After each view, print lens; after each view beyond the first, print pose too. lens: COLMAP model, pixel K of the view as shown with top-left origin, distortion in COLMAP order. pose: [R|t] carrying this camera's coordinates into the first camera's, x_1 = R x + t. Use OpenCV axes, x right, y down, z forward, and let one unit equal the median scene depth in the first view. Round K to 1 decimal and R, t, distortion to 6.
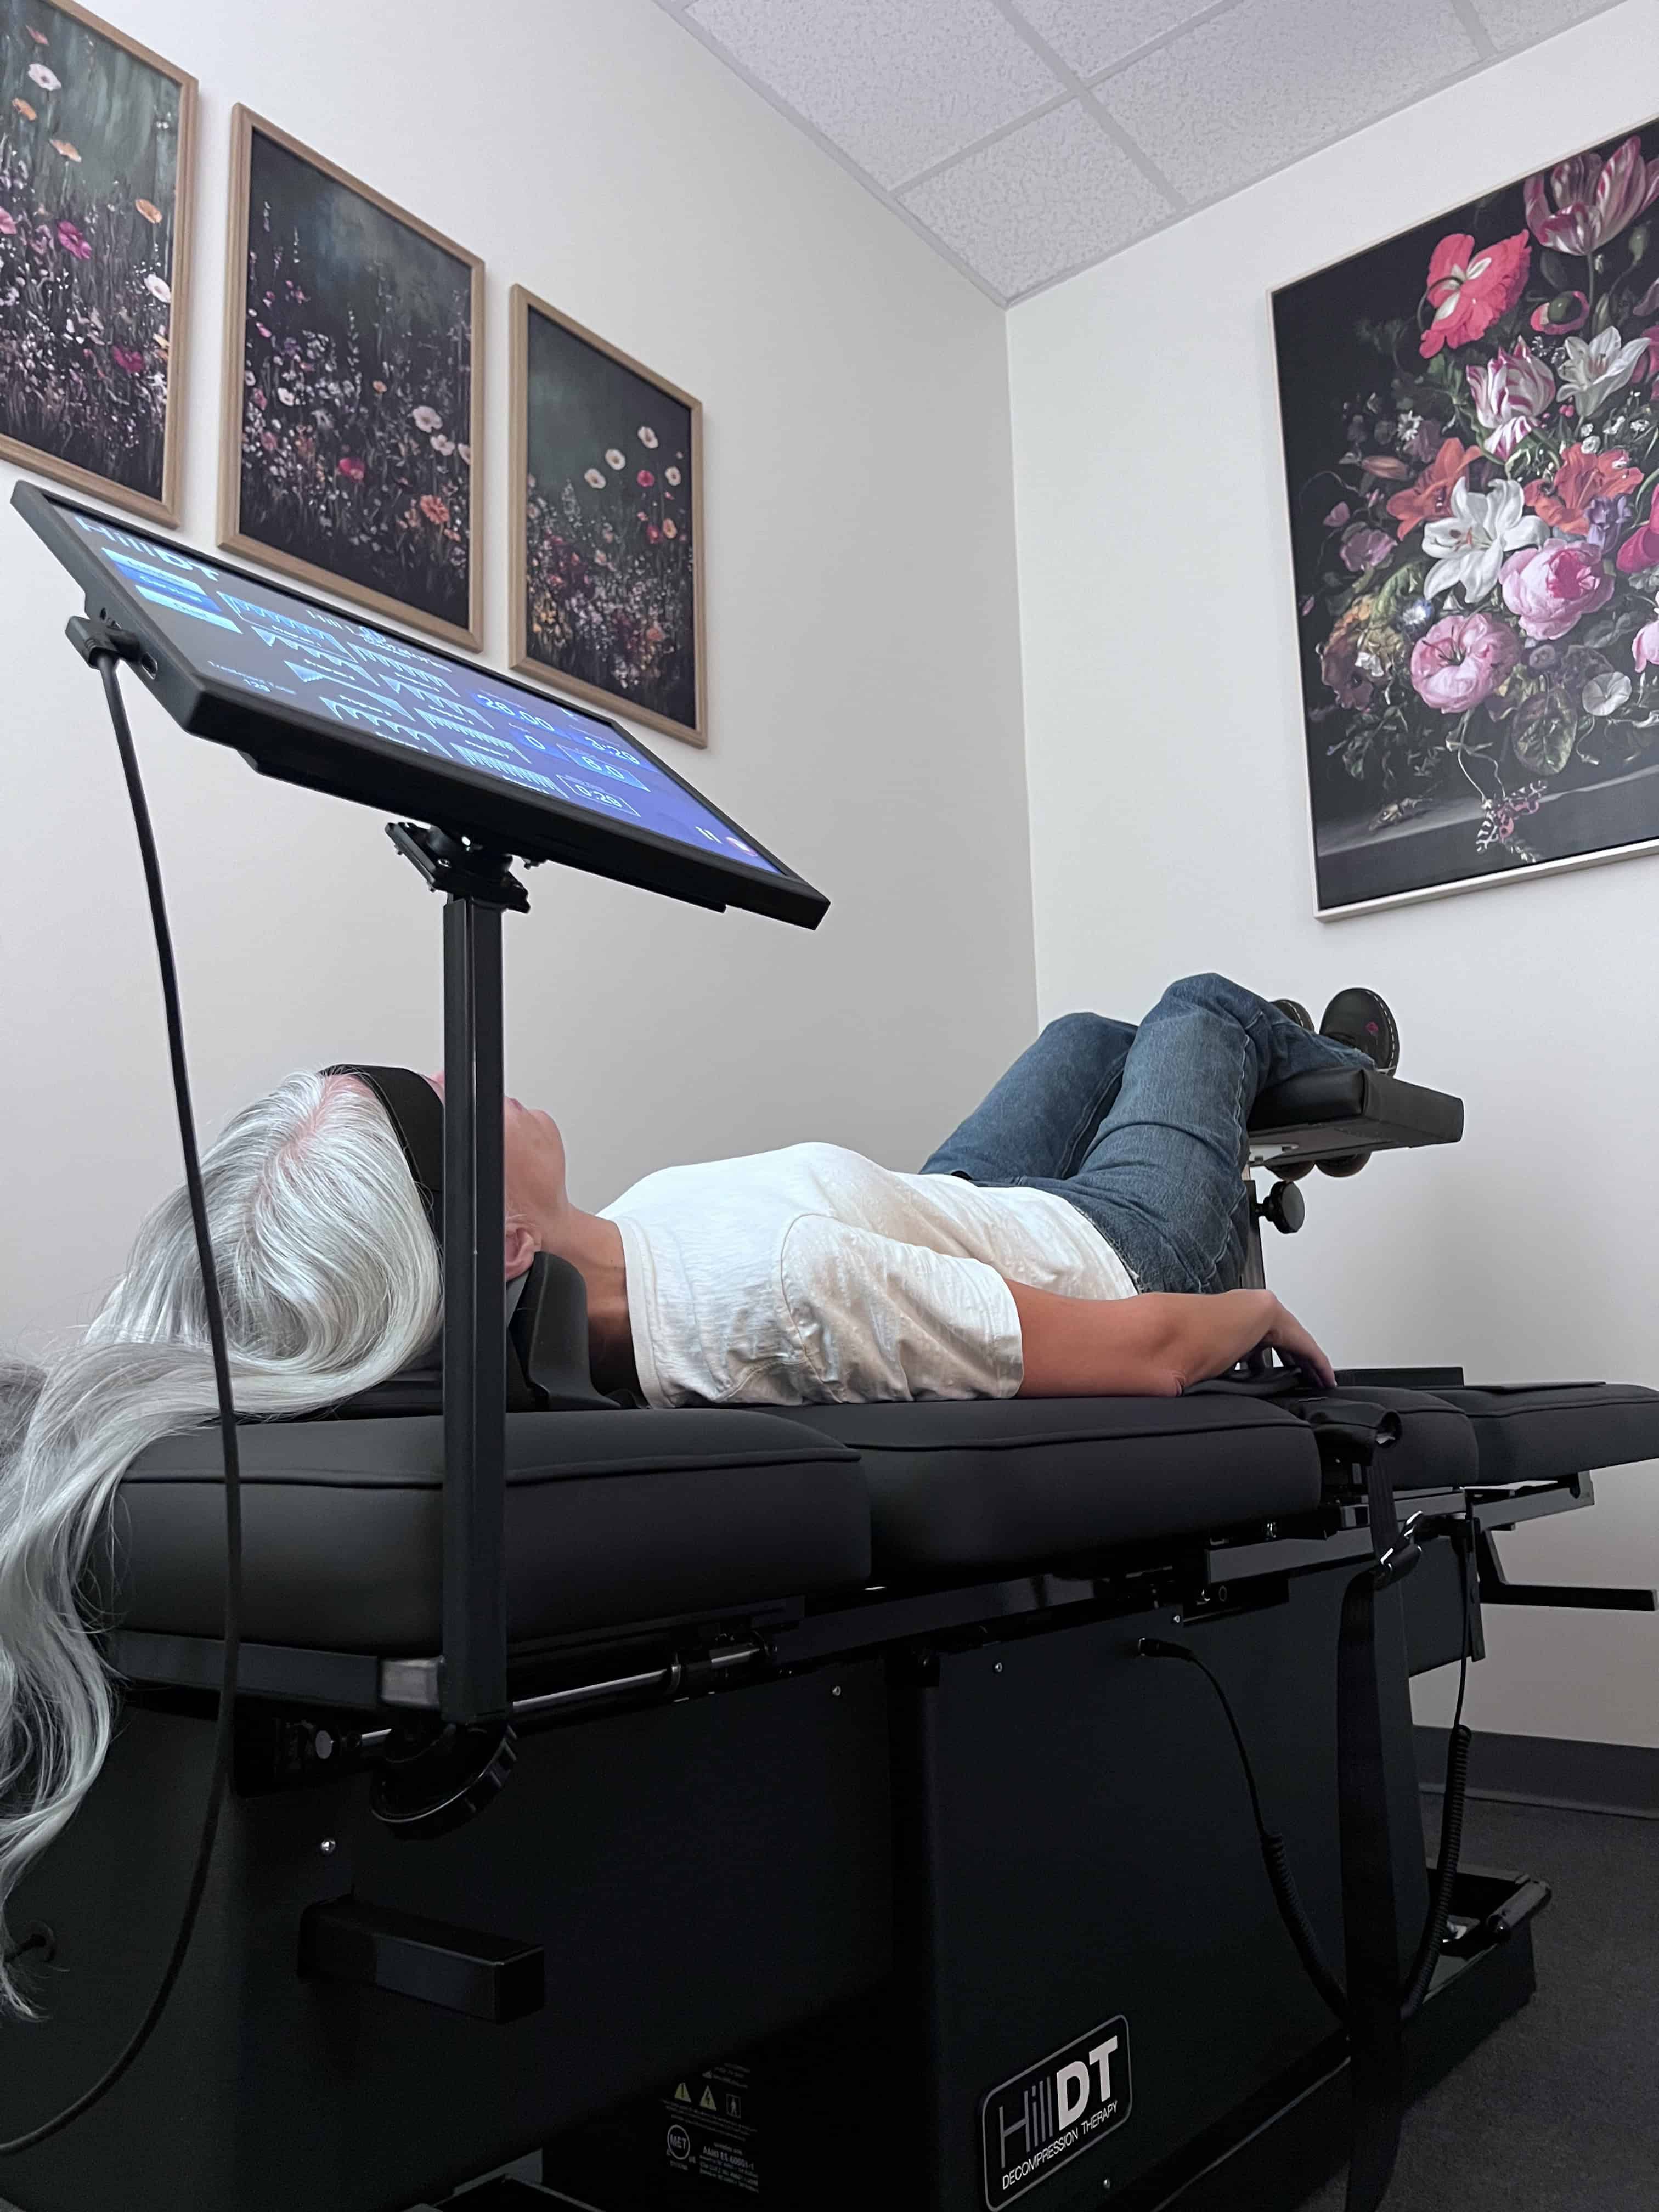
lens RADIAL K [[1661.8, 0, 831.5], [0, 1661.8, 1113.9], [0, 0, 1]] dist [-0.014069, -0.010287]
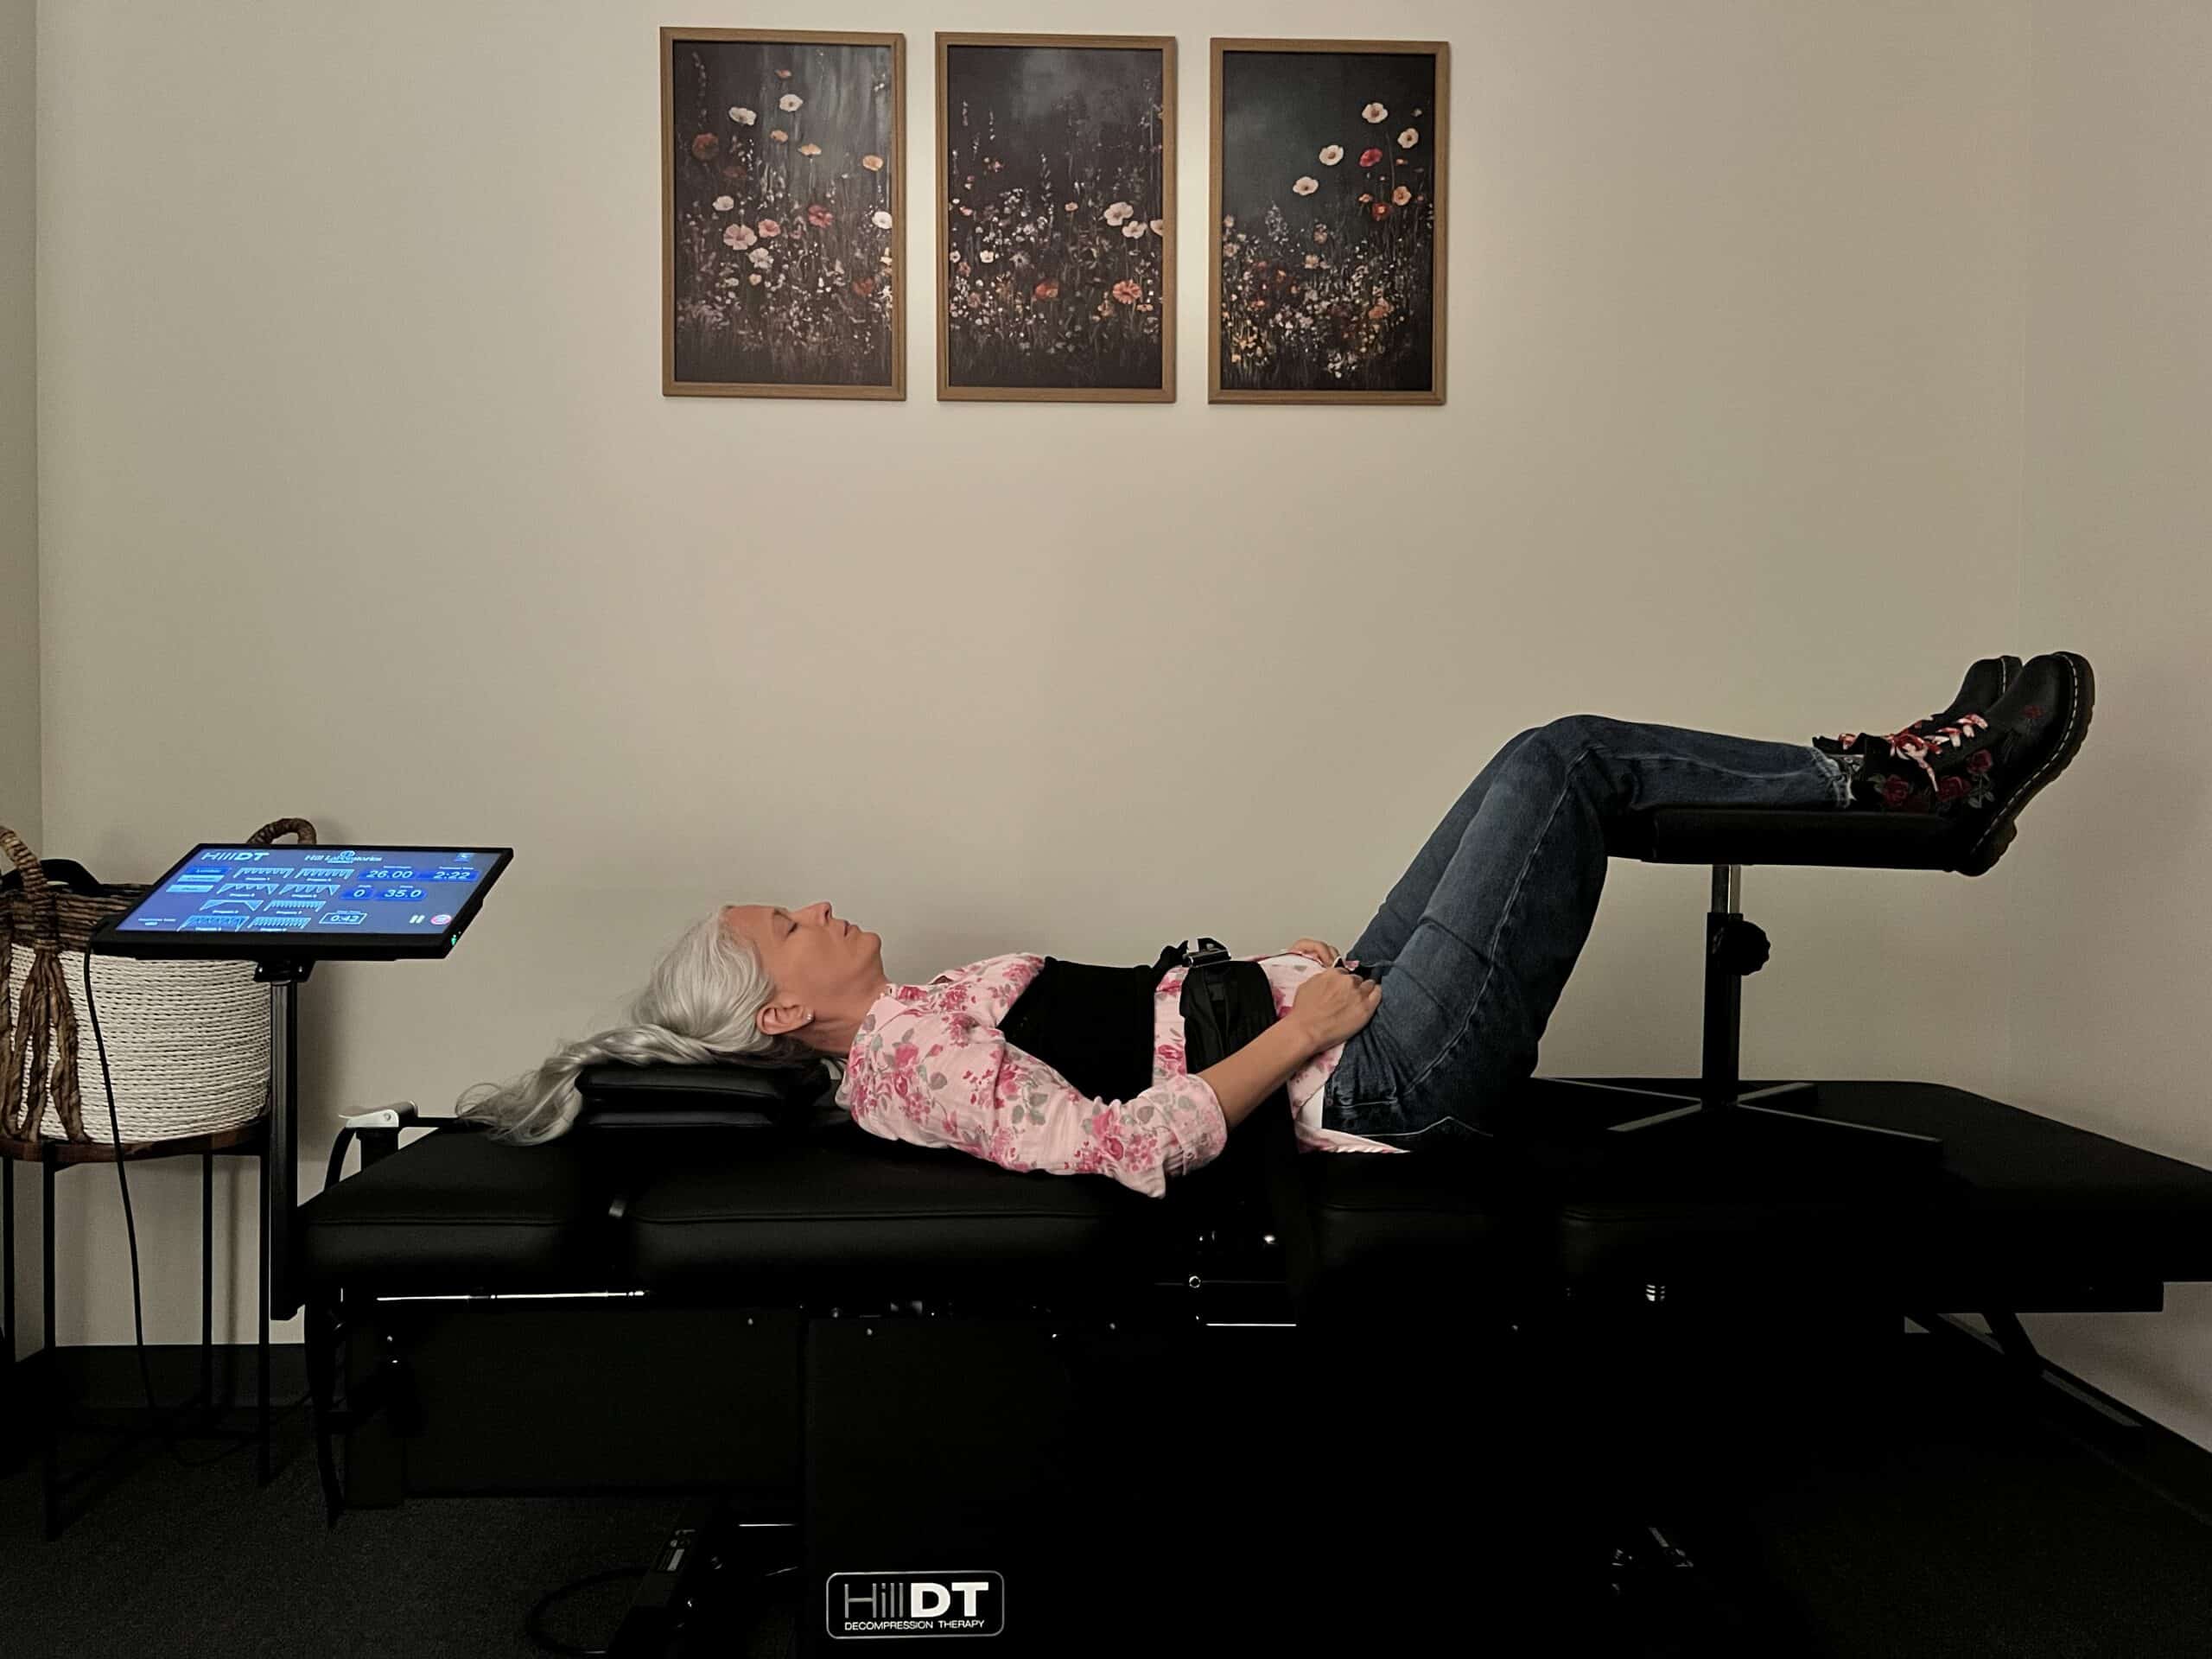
lens RADIAL K [[1661.8, 0, 1100.9], [0, 1661.8, 820.7], [0, 0, 1]] dist [-0.014069, -0.010287]
pose [[0.657703, 0.046391, -0.751848, 0.721950], [0.112475, 0.980865, 0.158913, -0.187211], [0.744833, -0.189081, 0.639900, 0.132822]]
